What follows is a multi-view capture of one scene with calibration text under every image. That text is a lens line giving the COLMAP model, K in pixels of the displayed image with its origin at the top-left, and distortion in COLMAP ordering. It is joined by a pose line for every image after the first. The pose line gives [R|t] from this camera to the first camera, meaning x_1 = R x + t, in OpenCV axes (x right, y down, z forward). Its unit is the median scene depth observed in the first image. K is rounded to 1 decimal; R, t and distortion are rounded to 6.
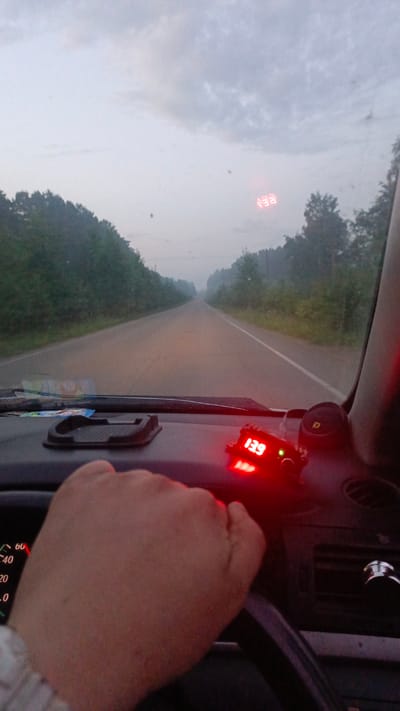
lens RADIAL K [[553.8, 0, 203.9], [0, 553.8, 350.9], [0, 0, 1]] dist [0.012369, -0.019254]
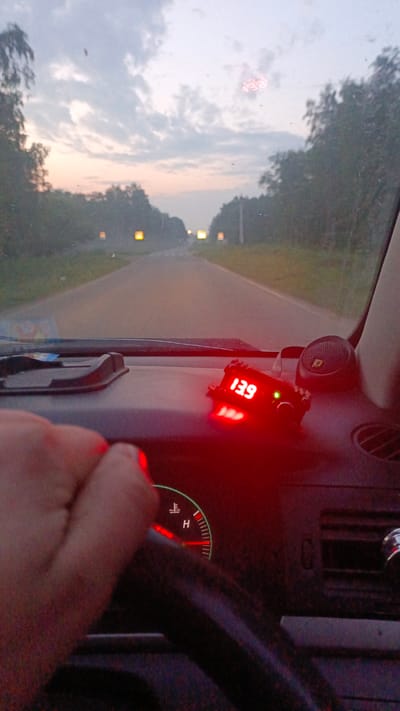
lens RADIAL K [[553.8, 0, 197.9], [0, 553.8, 358.5], [0, 0, 1]] dist [0.012369, -0.019254]
pose [[0.999719, -0.022635, 0.007044, 0.023073], [0.021817, 0.994738, 0.100104, 0.050031], [-0.009273, -0.099923, 0.994952, 0.221324]]
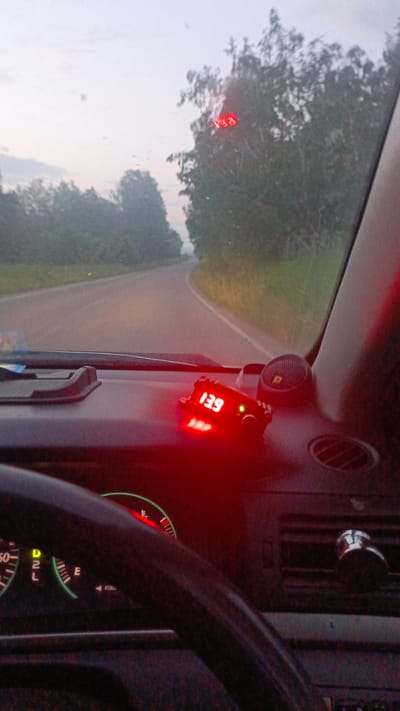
lens RADIAL K [[553.8, 0, 205.8], [0, 553.8, 354.4], [0, 0, 1]] dist [0.012369, -0.019254]
pose [[0.994948, 0.001923, 0.100375, -0.001678], [-0.008798, 0.997640, 0.068102, 0.041661], [-0.100007, -0.068641, 0.992616, 0.160504]]
